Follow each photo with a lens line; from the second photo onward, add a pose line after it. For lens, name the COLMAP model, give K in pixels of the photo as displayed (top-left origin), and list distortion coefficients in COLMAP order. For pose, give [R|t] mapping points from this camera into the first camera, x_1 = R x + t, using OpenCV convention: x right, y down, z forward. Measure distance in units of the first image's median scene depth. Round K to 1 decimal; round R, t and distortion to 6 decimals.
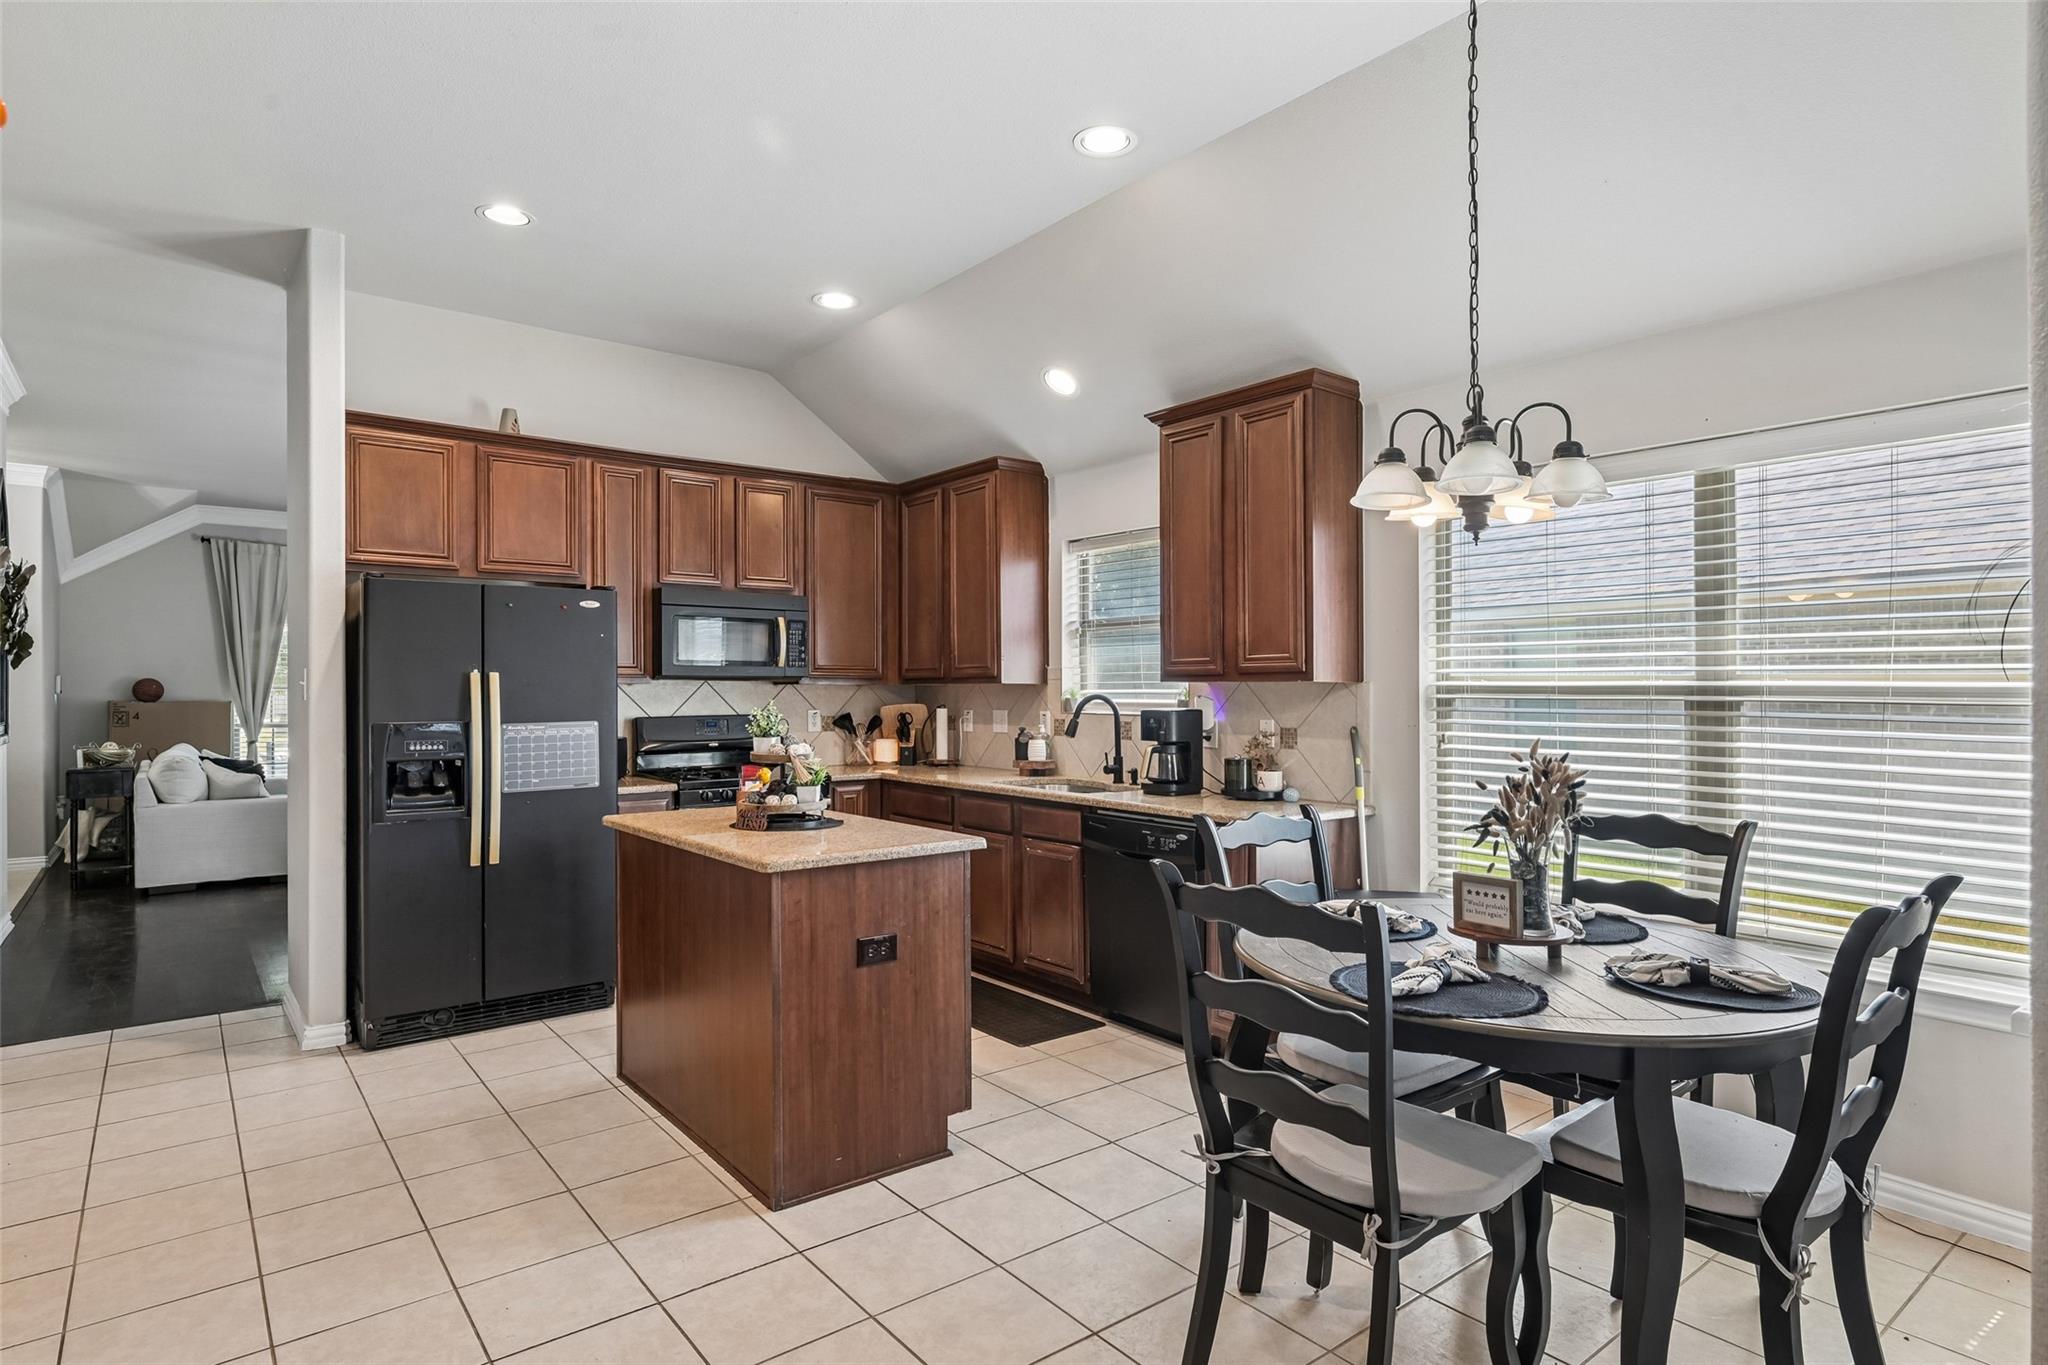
lens RADIAL K [[1069.2, 0, 1018.0], [0, 1069.2, 680.4], [0, 0, 1]] dist [0.002301, -0.000286]
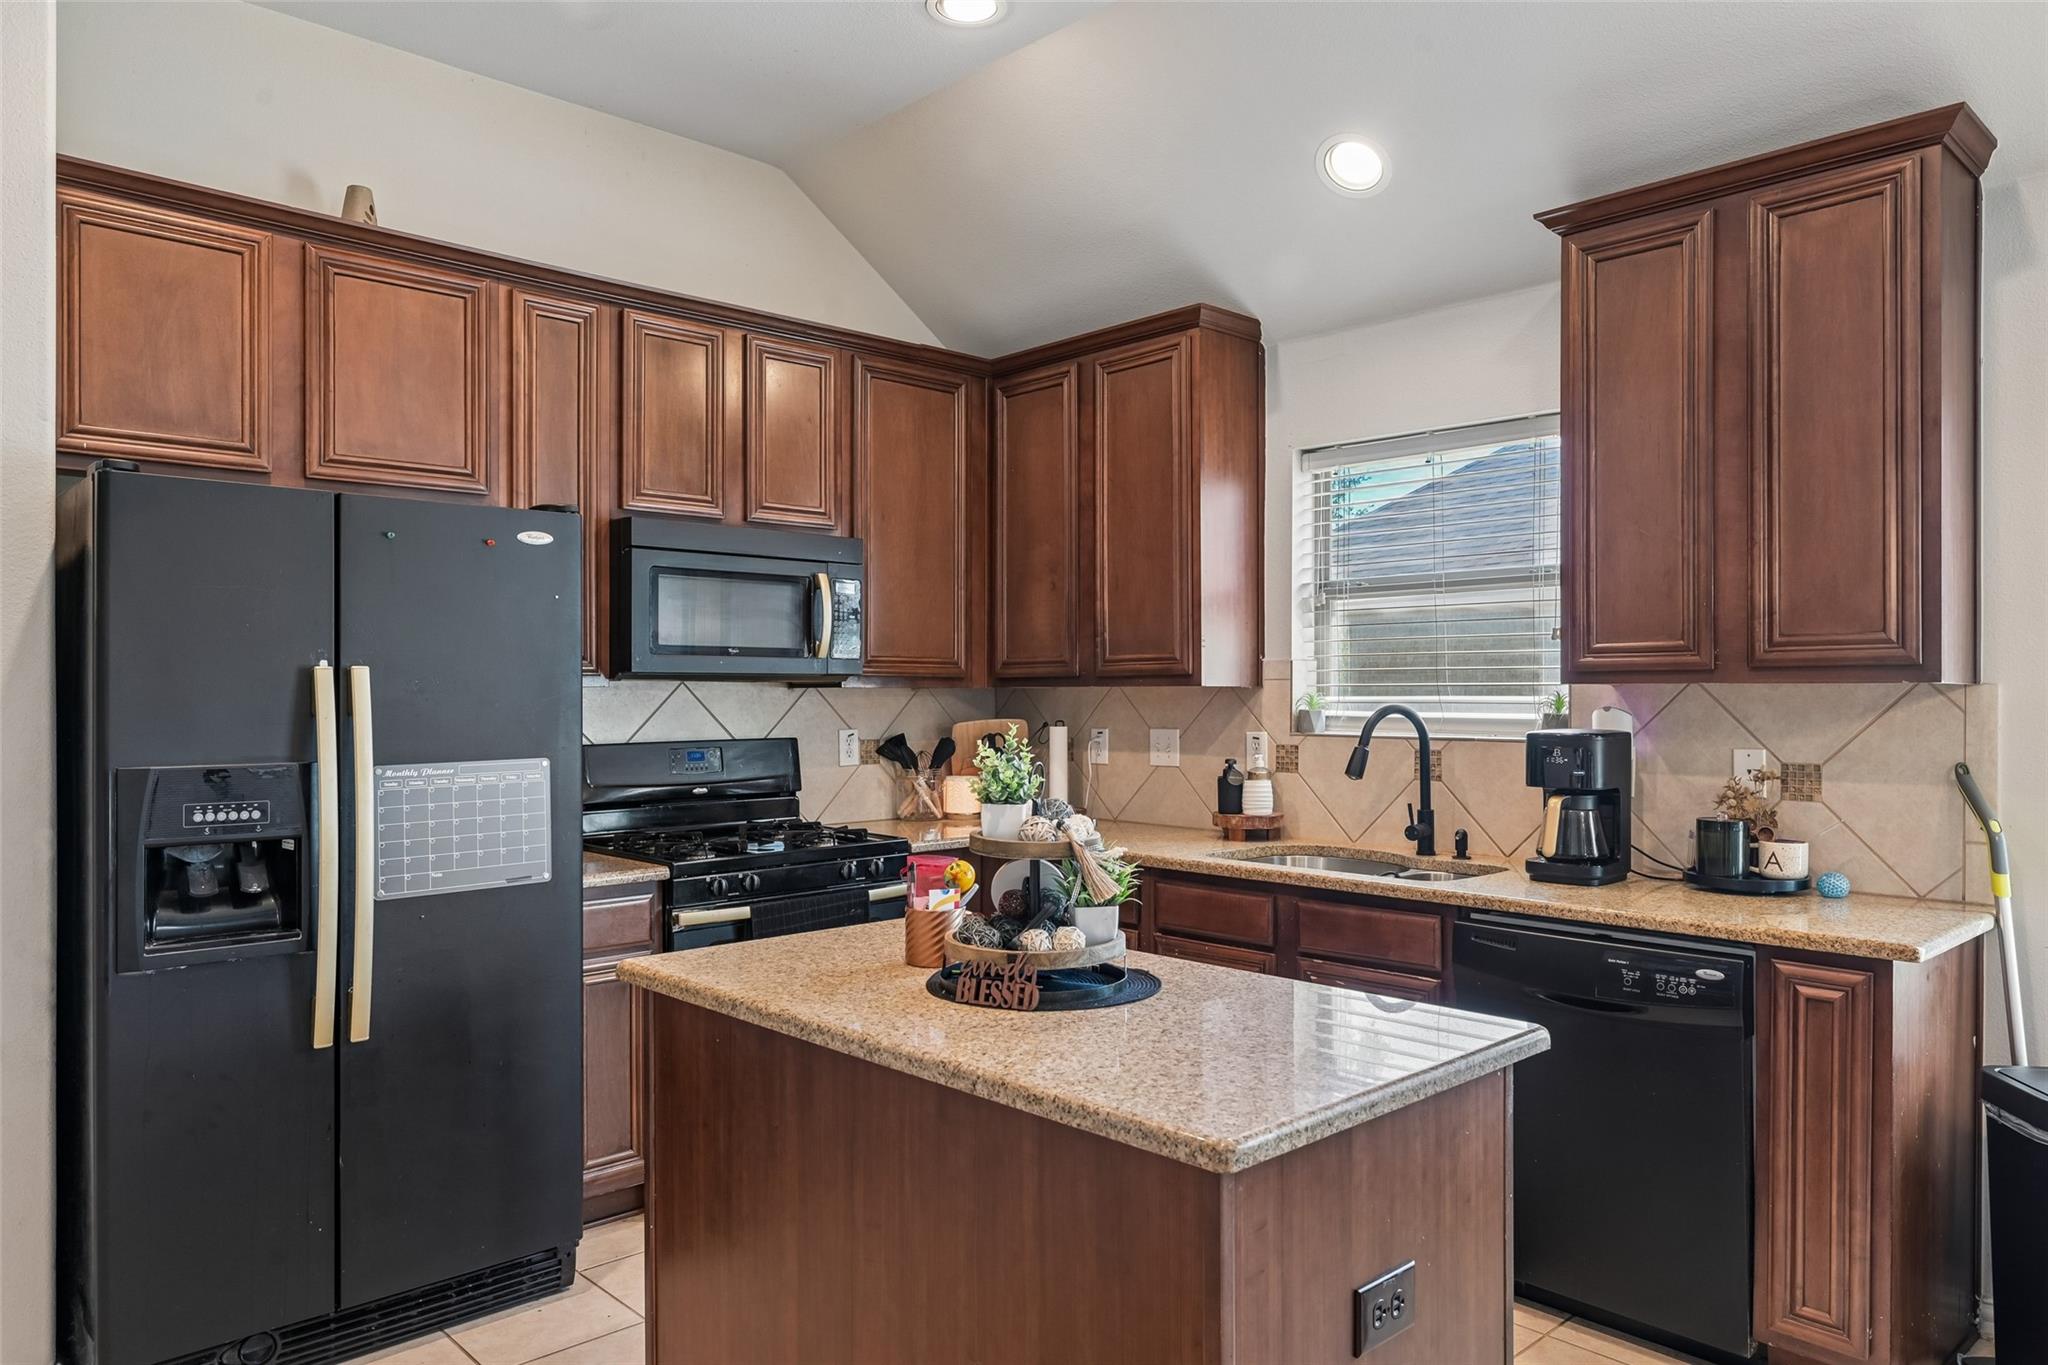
lens RADIAL K [[1345.0, 0, 1024.7], [0, 1345.0, 678.0], [0, 0, 1]] dist [-0.011422, -0.002821]
pose [[0.996184, 0.000108, 0.087283, -0.213942], [0.000009, 0.999999, -0.001347, -0.000799], [-0.087283, 0.001342, 0.996183, 0.312507]]
